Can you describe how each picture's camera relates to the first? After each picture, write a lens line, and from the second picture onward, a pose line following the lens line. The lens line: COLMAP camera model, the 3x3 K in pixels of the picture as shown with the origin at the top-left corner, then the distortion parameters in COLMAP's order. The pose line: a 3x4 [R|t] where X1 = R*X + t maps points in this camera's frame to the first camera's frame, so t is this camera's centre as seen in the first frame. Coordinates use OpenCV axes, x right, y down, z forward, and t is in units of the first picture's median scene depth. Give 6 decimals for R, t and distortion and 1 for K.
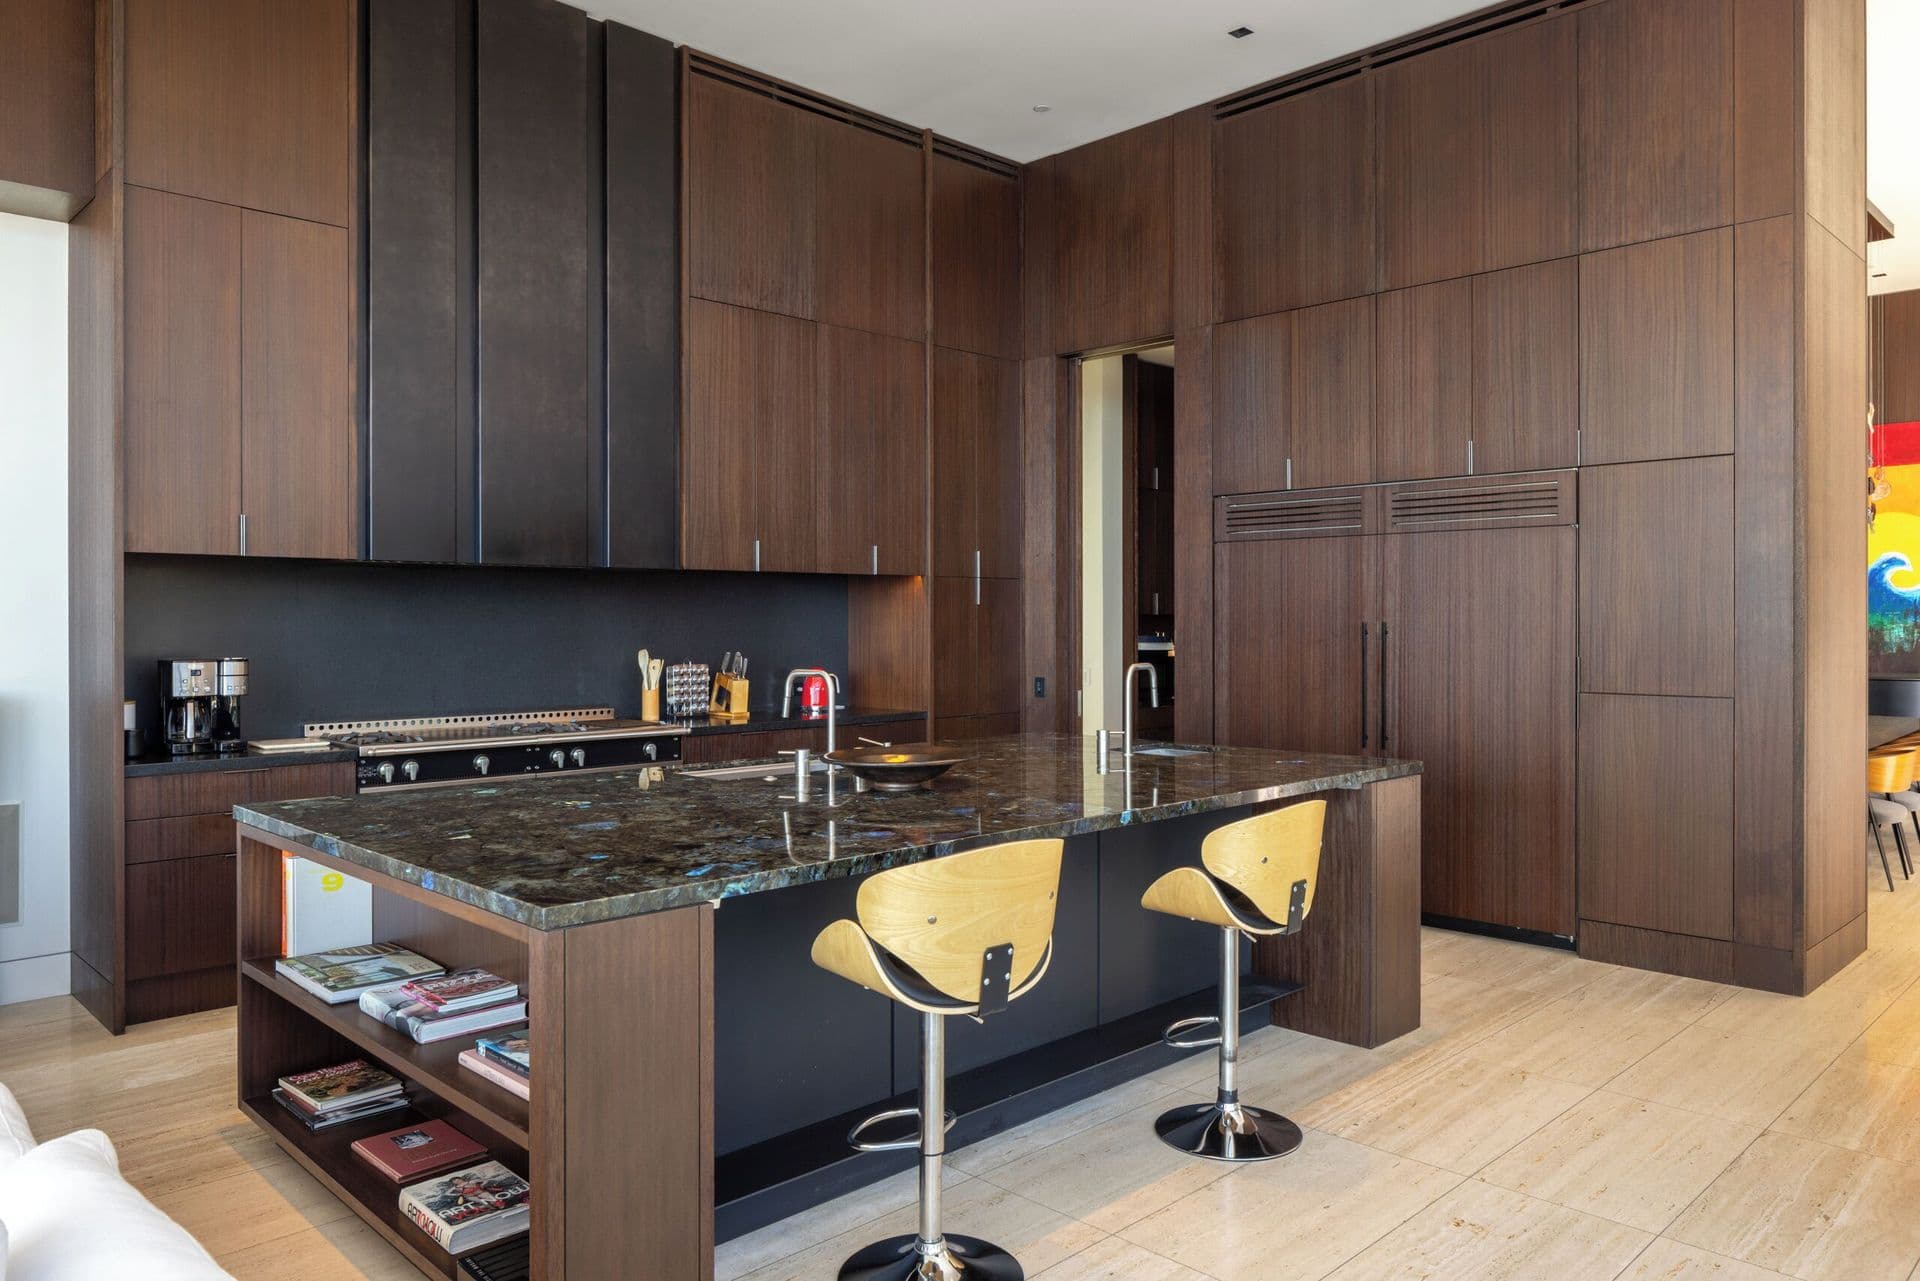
lens RADIAL K [[1321.6, 0, 960.0], [0, 1321.6, 640.5], [0, 0, 1]] dist [-0.009411, -0.001588]
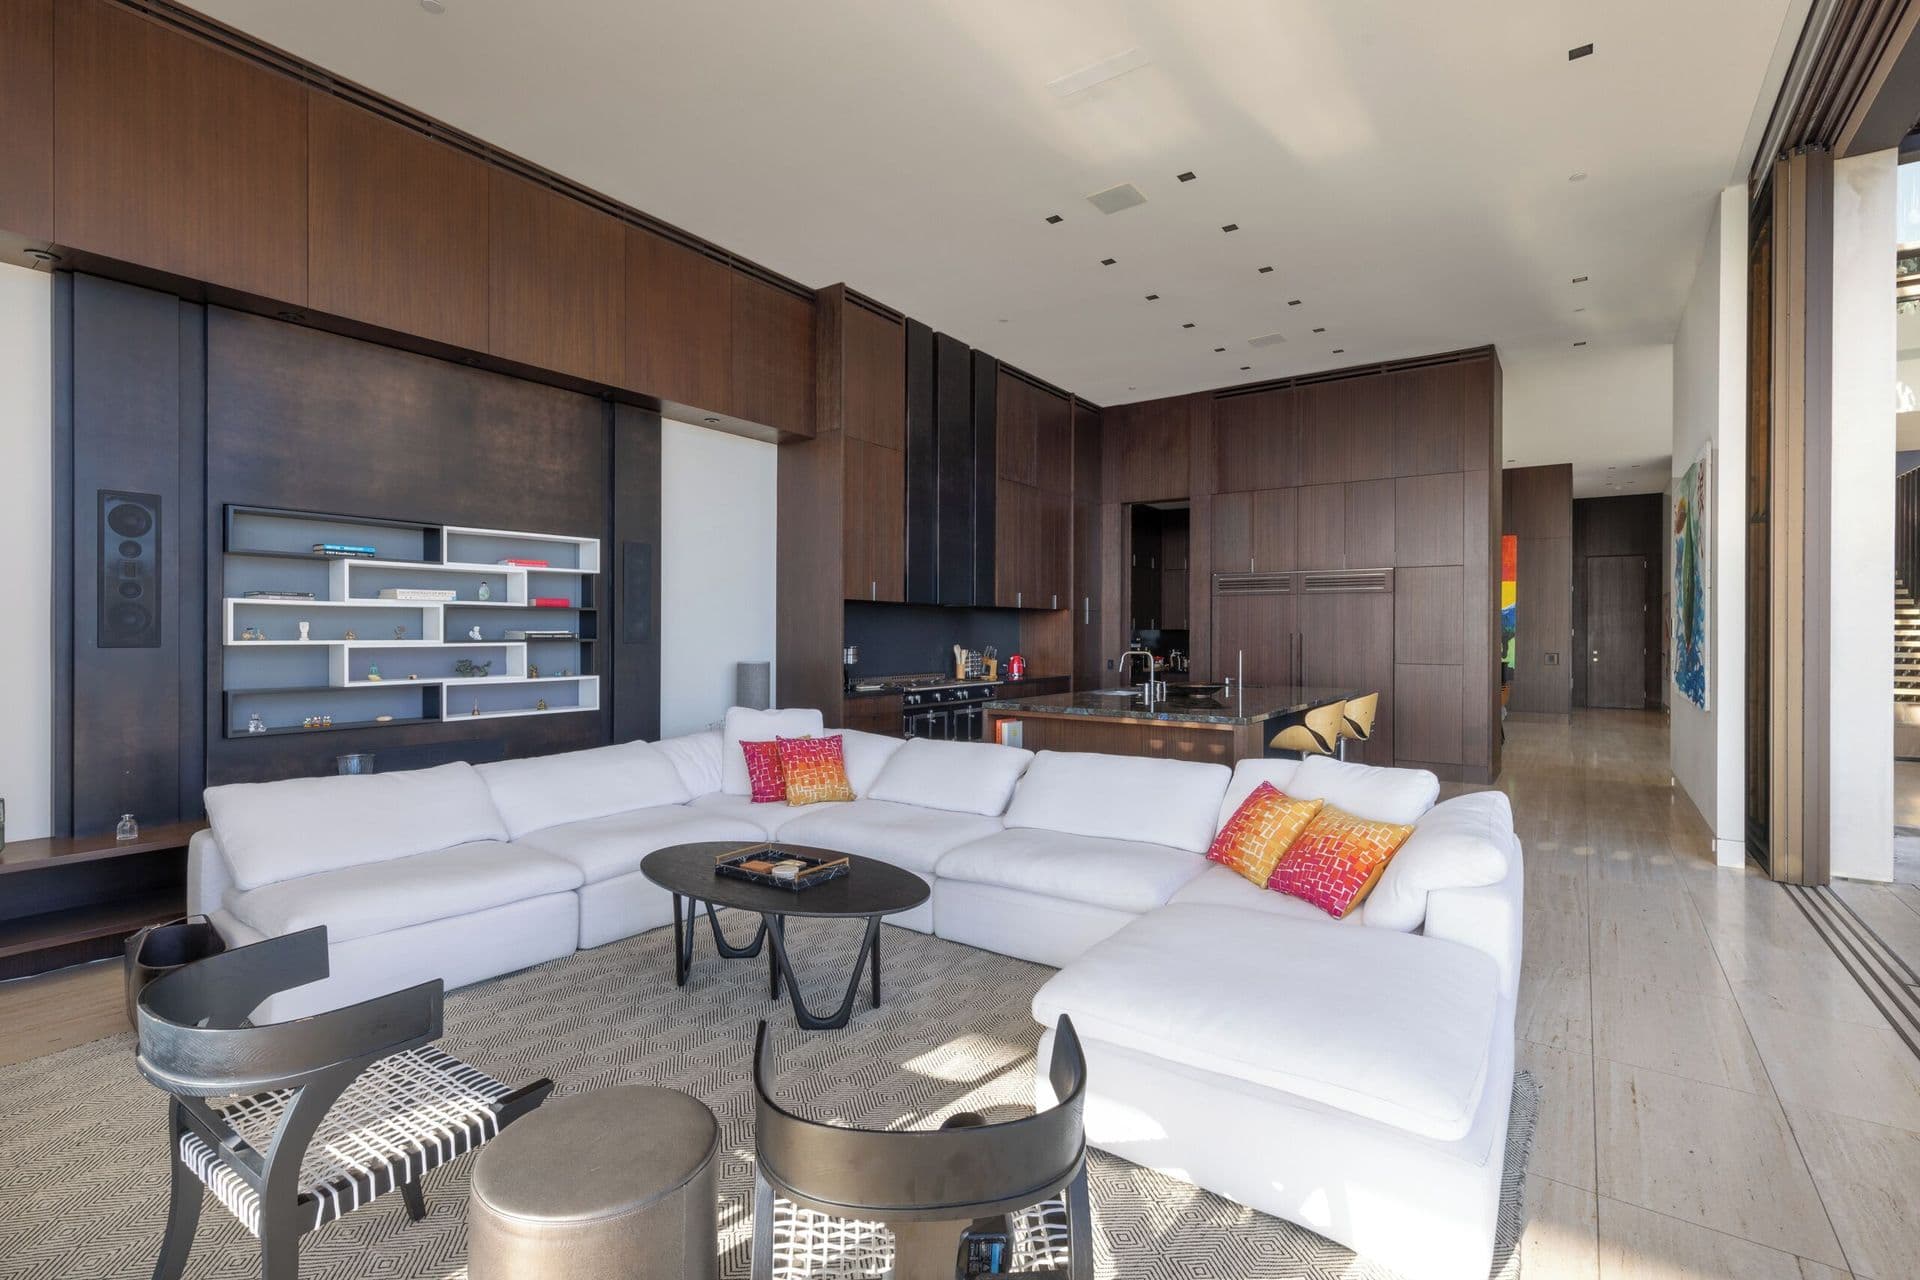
lens RADIAL K [[868.9, 0, 960.0], [0, 868.9, 640.0], [0, 0, 1]] dist [0.001020, 0.000011]
pose [[0.986812, 0.004091, 0.161822, -0.455337], [-0.003131, 0.999976, -0.006189, 0.007477], [-0.161843, 0.005600, 0.986801, -0.336714]]
